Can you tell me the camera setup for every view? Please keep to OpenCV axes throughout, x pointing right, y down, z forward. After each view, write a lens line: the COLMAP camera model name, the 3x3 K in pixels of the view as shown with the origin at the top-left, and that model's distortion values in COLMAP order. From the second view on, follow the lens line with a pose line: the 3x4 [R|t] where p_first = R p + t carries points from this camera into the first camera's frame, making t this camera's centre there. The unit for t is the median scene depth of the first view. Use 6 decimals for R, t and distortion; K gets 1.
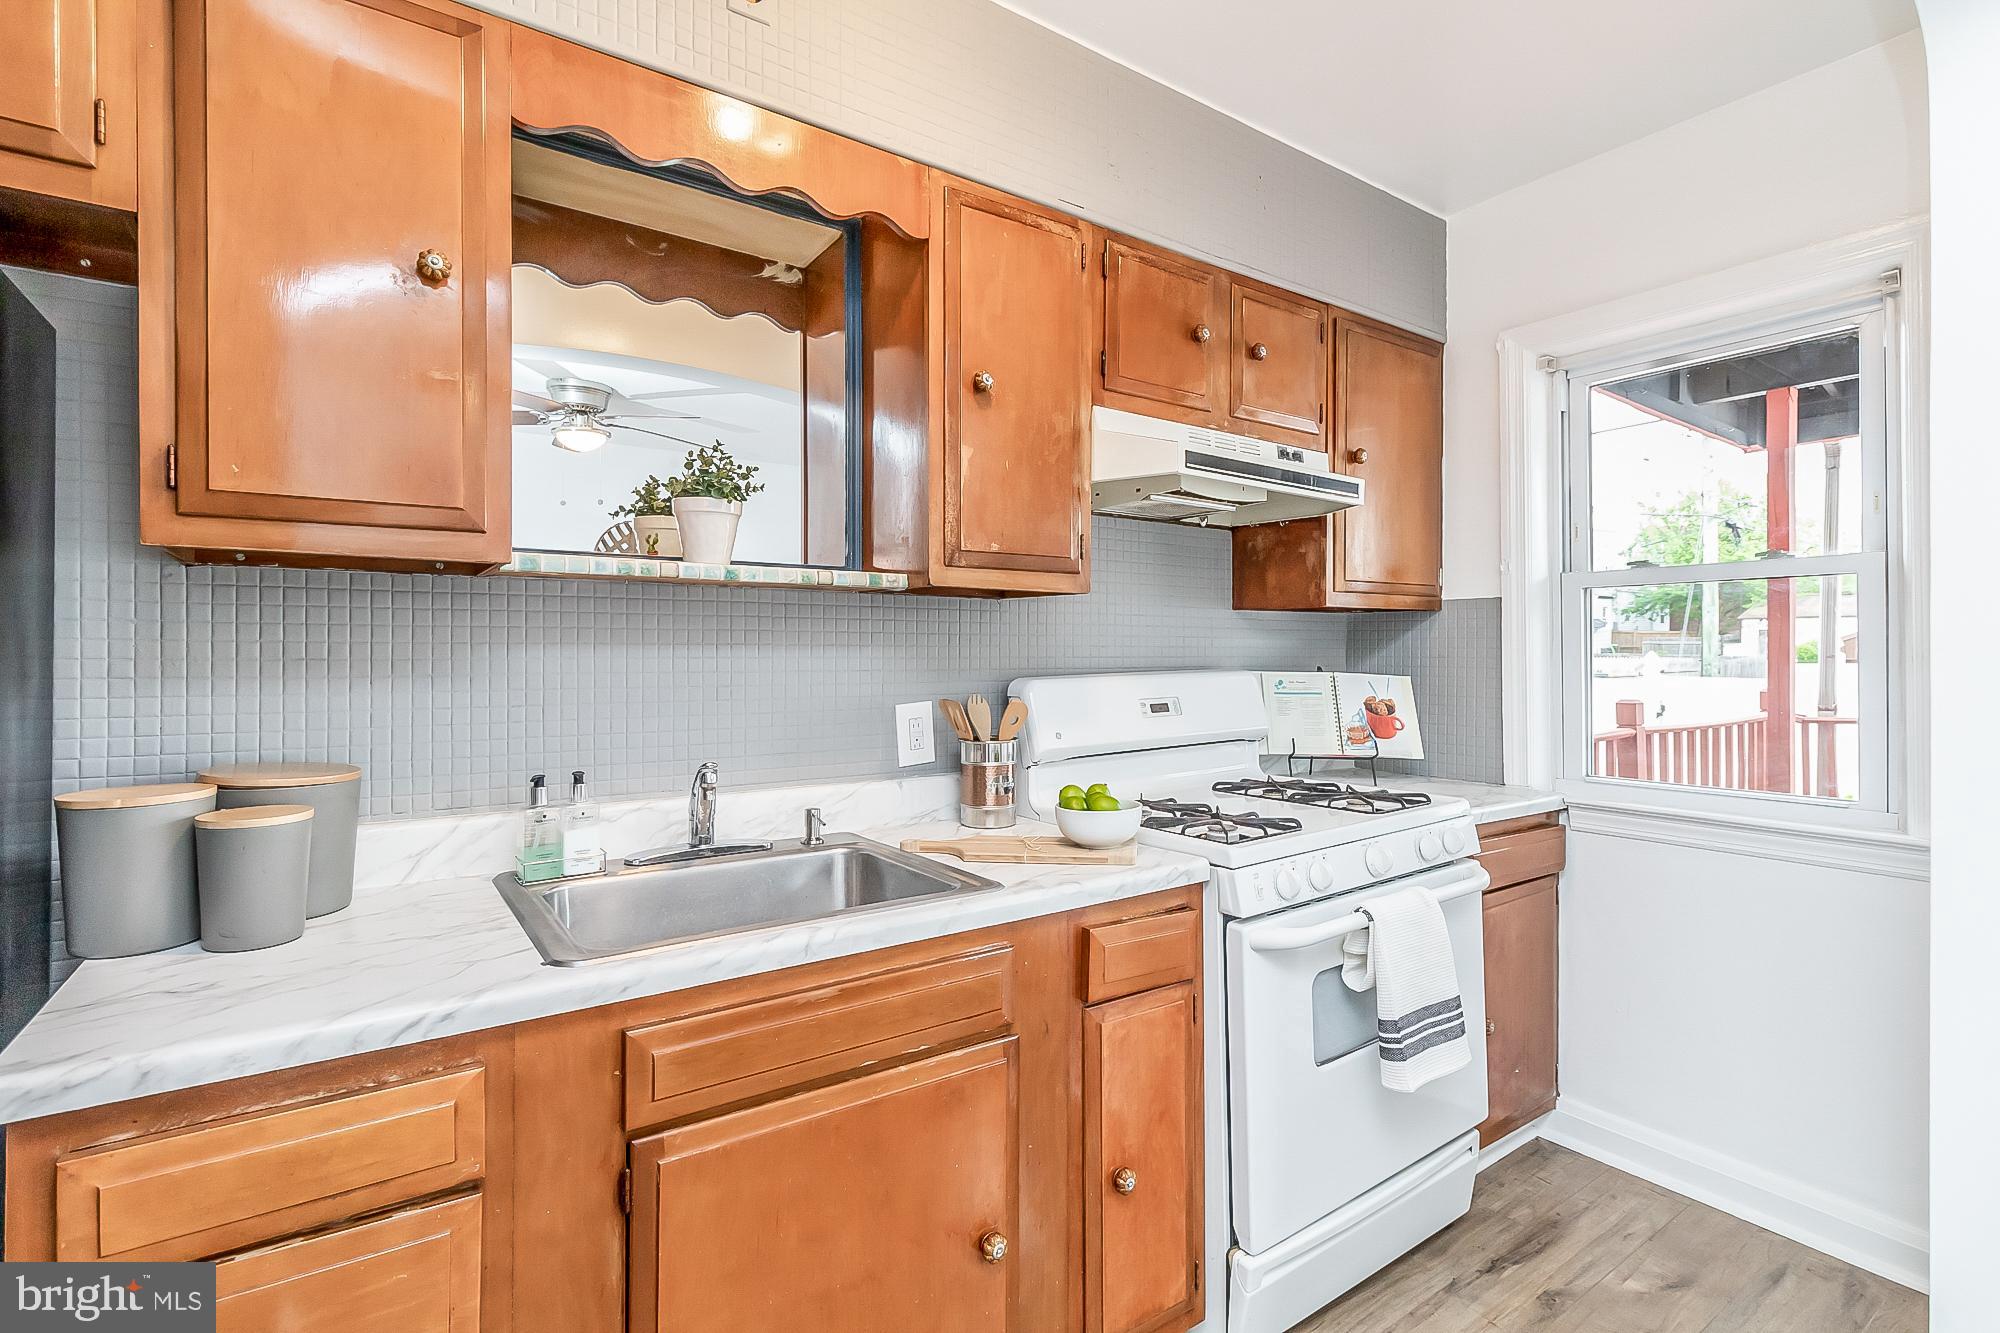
lens RADIAL K [[943.0, 0, 963.7], [0, 943.0, 648.5], [0, 0, 1]] dist [-0.002291, -0.000404]
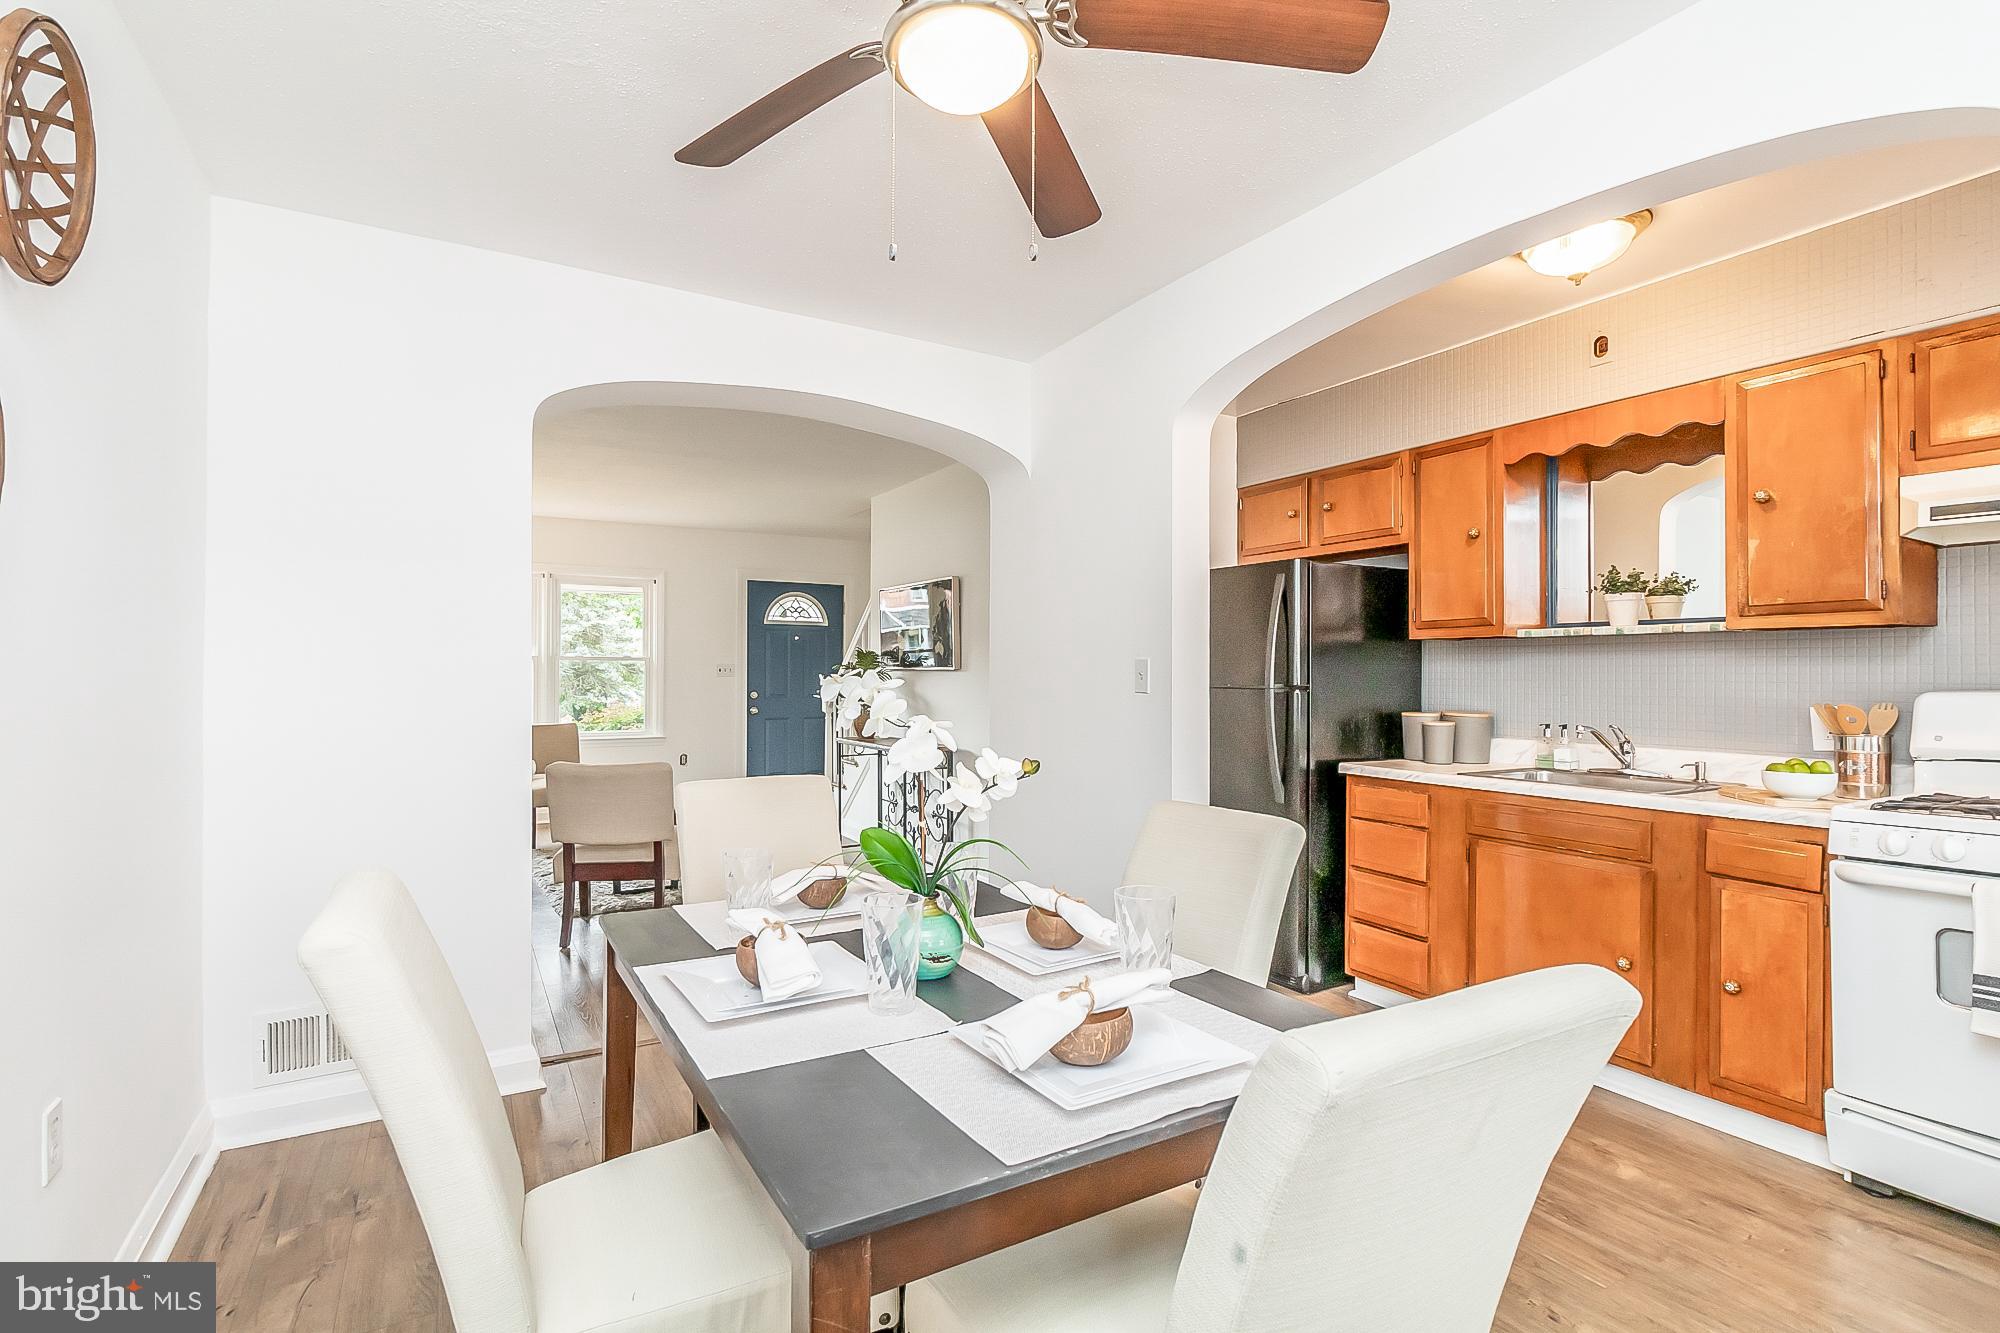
lens RADIAL K [[967.4, 0, 1042.2], [0, 967.4, 670.1], [0, 0, 1]] dist [-0.001187, -0.000042]
pose [[-0.031713, -0.004852, -0.999485, 1.474187], [-0.000905, 0.999988, -0.004825, 0.011948], [0.999497, 0.000751, -0.031717, -0.124477]]
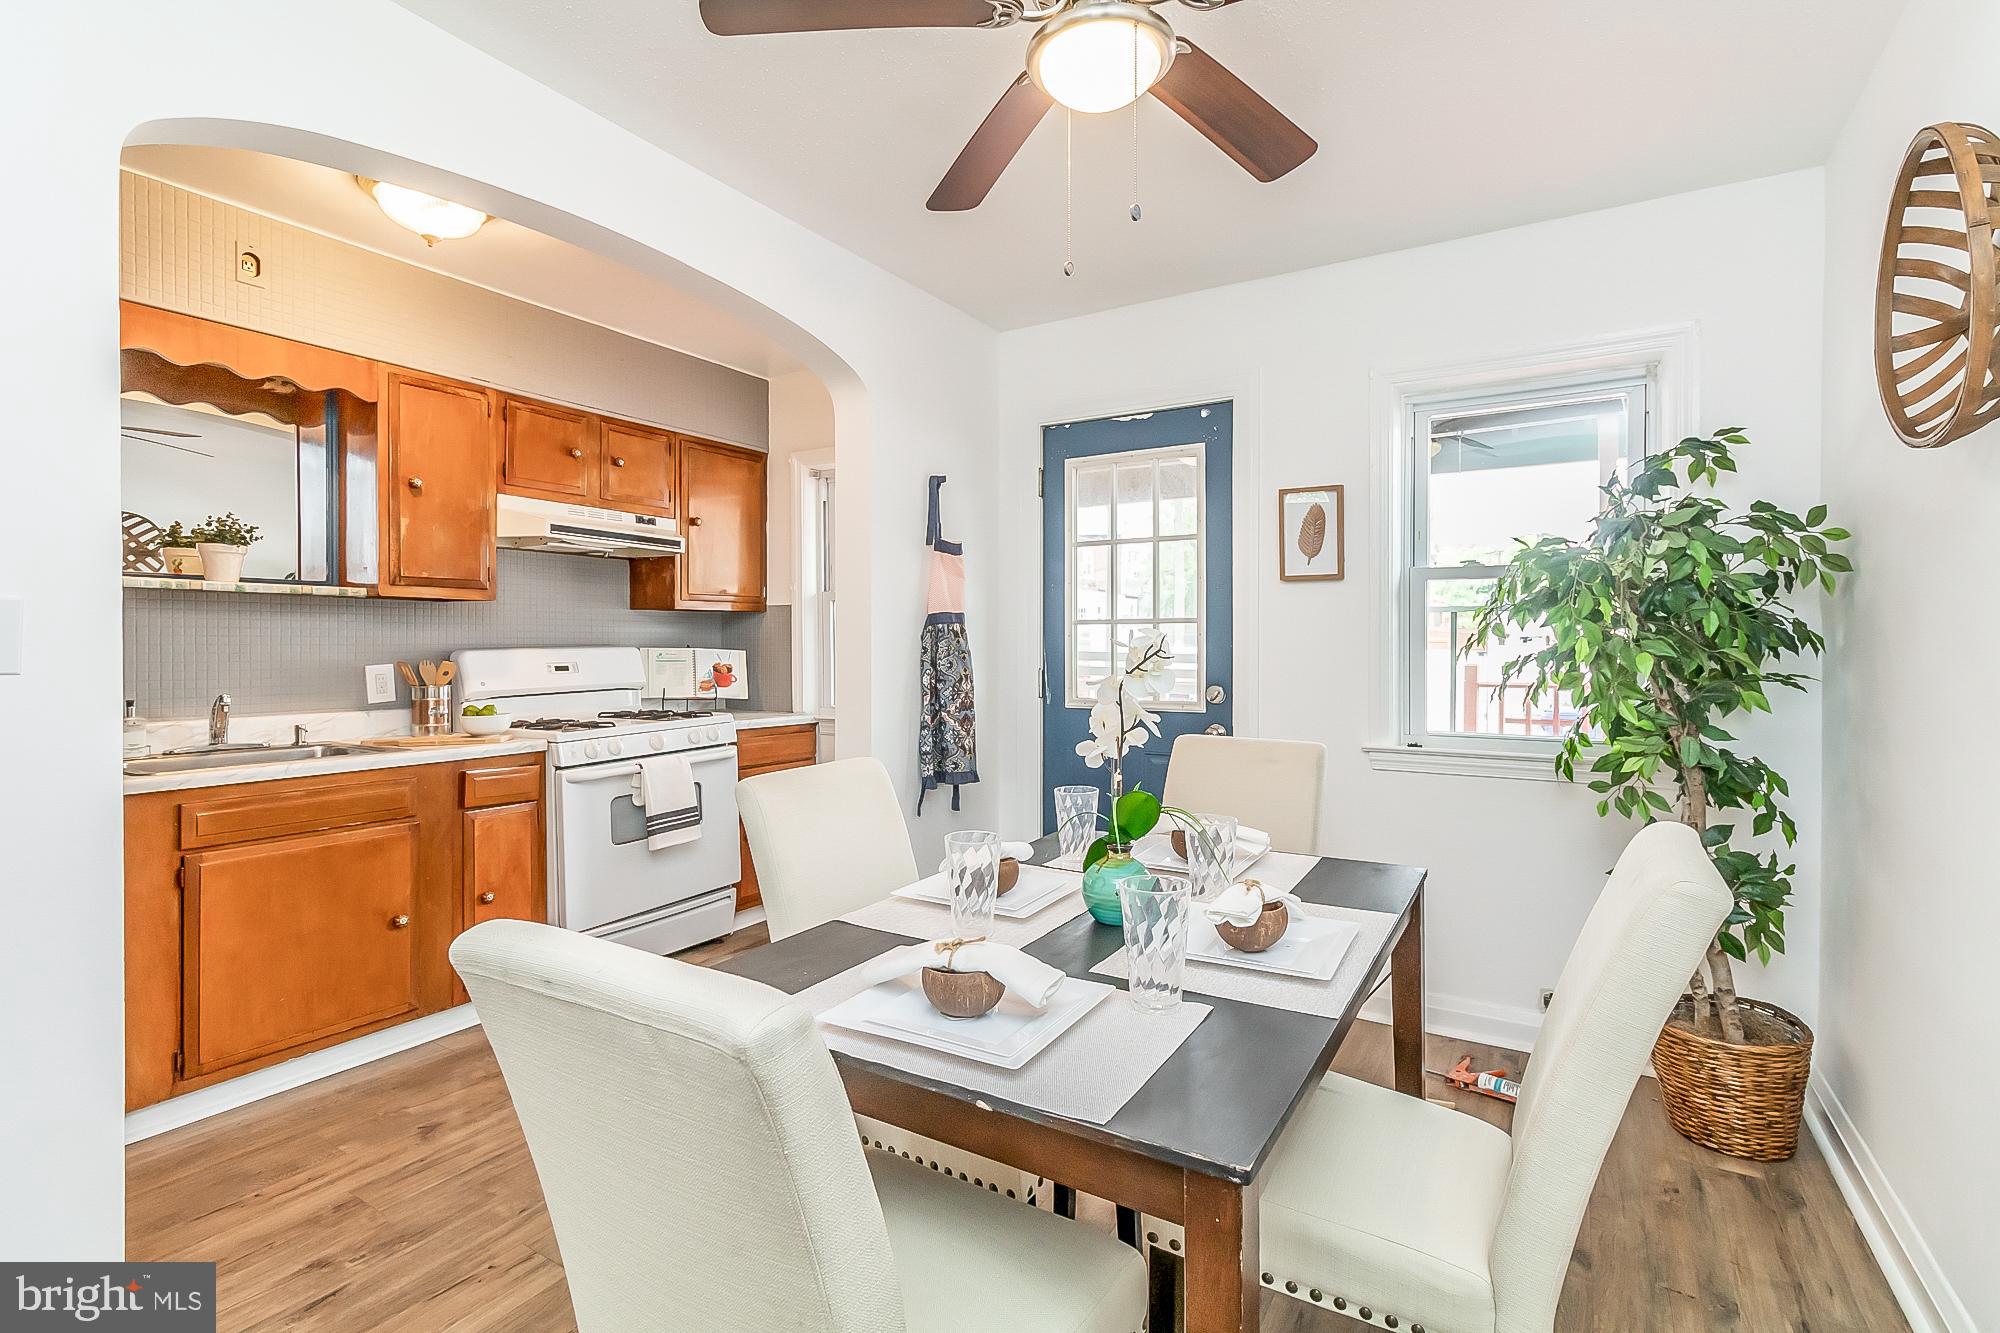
lens RADIAL K [[924.7, 0, 996.4], [0, 924.7, 647.9], [0, 0, 1]] dist [-0.000021, -0.000193]
pose [[0.901486, -0.001500, 0.432806, 0.227468], [-0.002868, 0.999951, 0.009438, 0.010744], [-0.432799, -0.009750, 0.901438, -0.949862]]
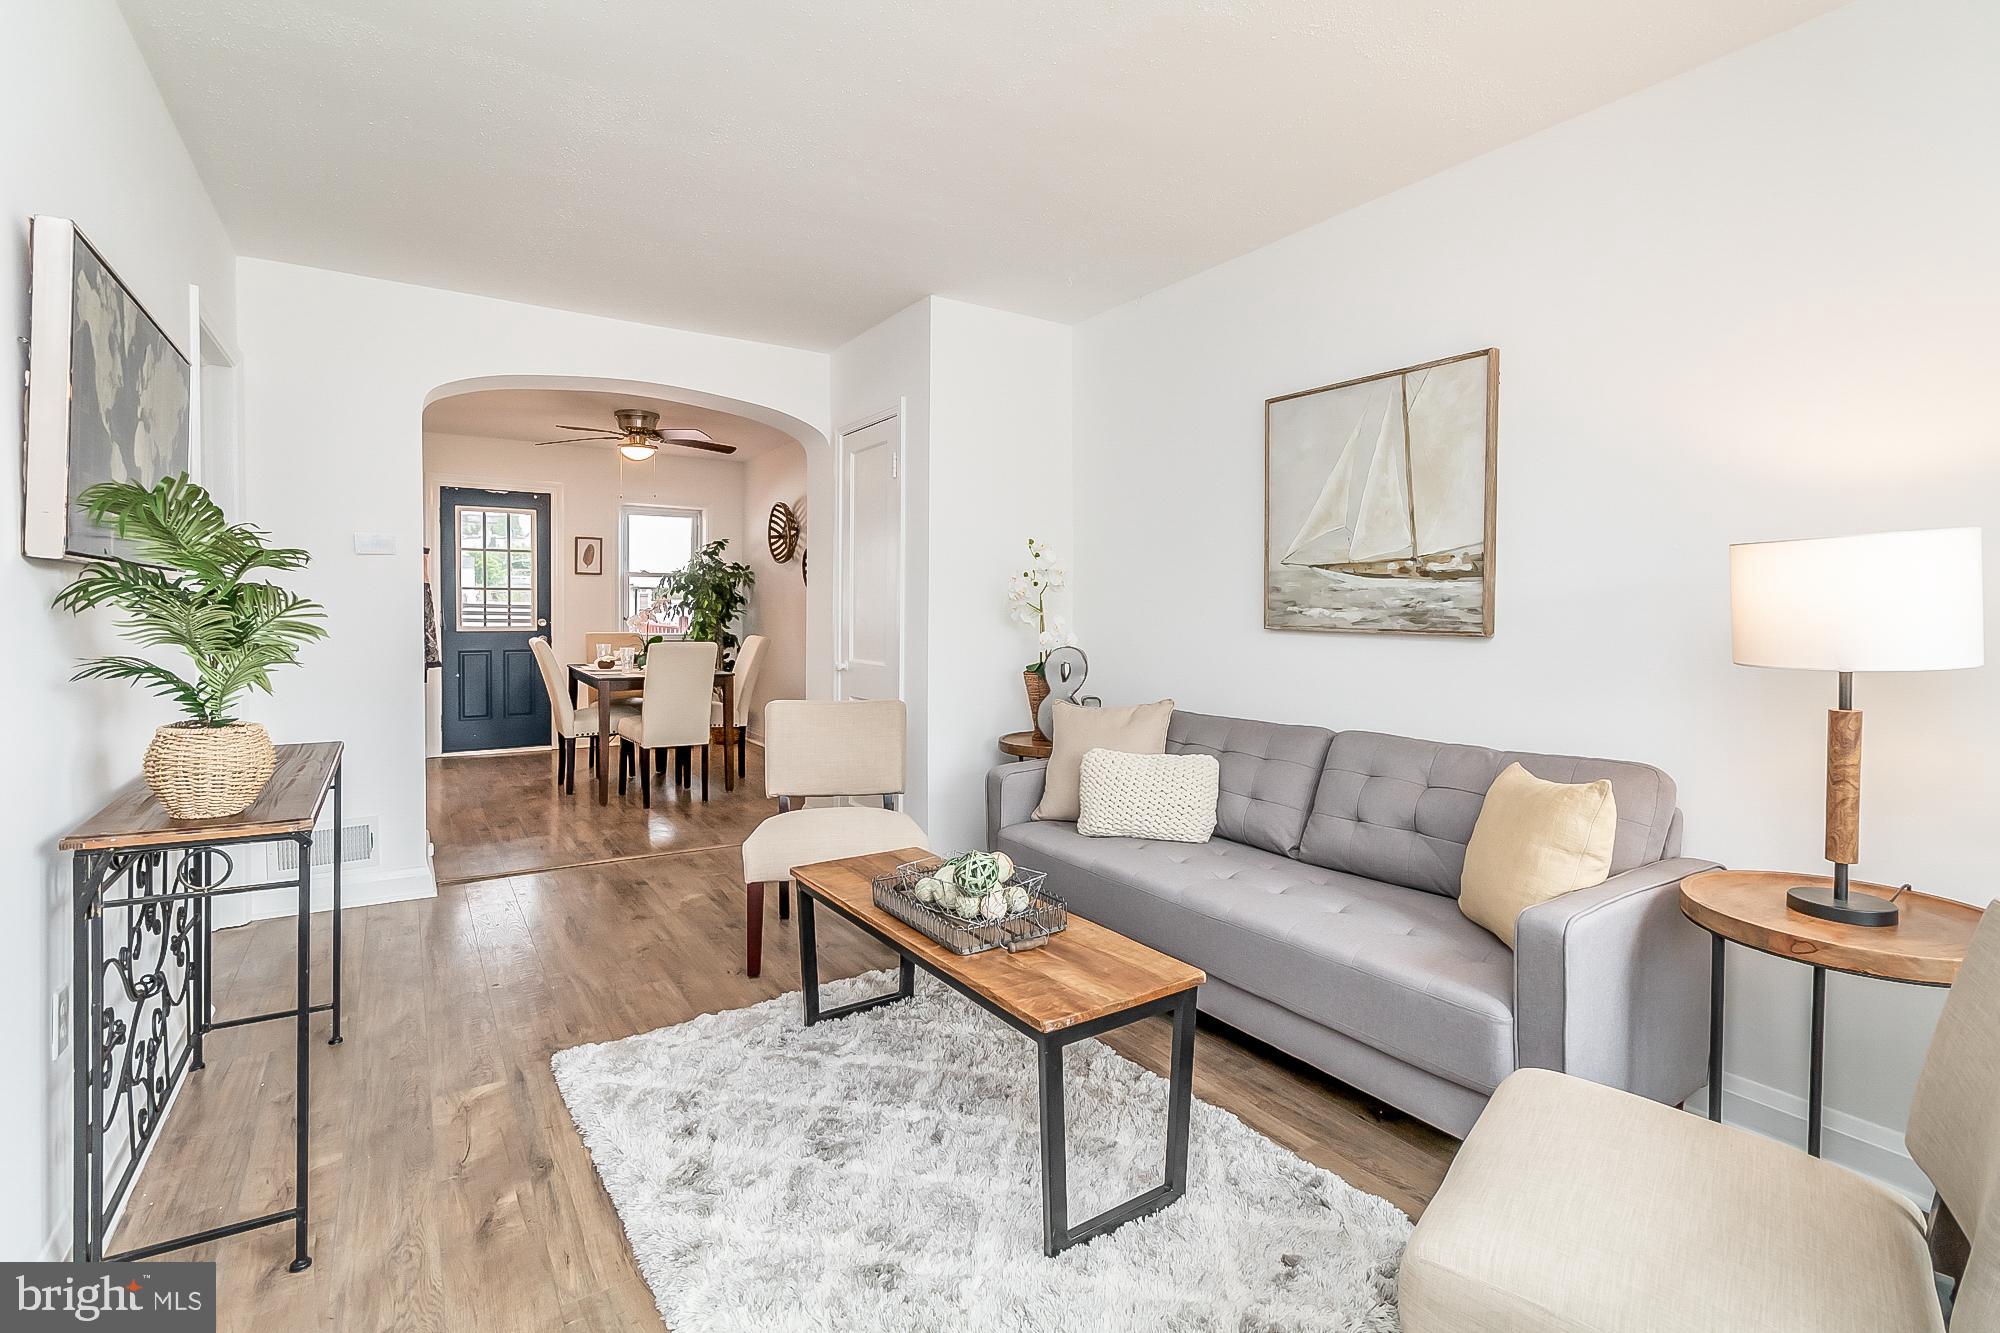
lens RADIAL K [[943.0, 0, 963.7], [0, 943.0, 648.5], [0, 0, 1]] dist [-0.002291, -0.000404]
pose [[0.059869, -0.044704, 0.997205, -3.106413], [-0.012654, 0.998882, 0.045539, 0.022261], [-0.998126, -0.015345, 0.059236, -1.730938]]
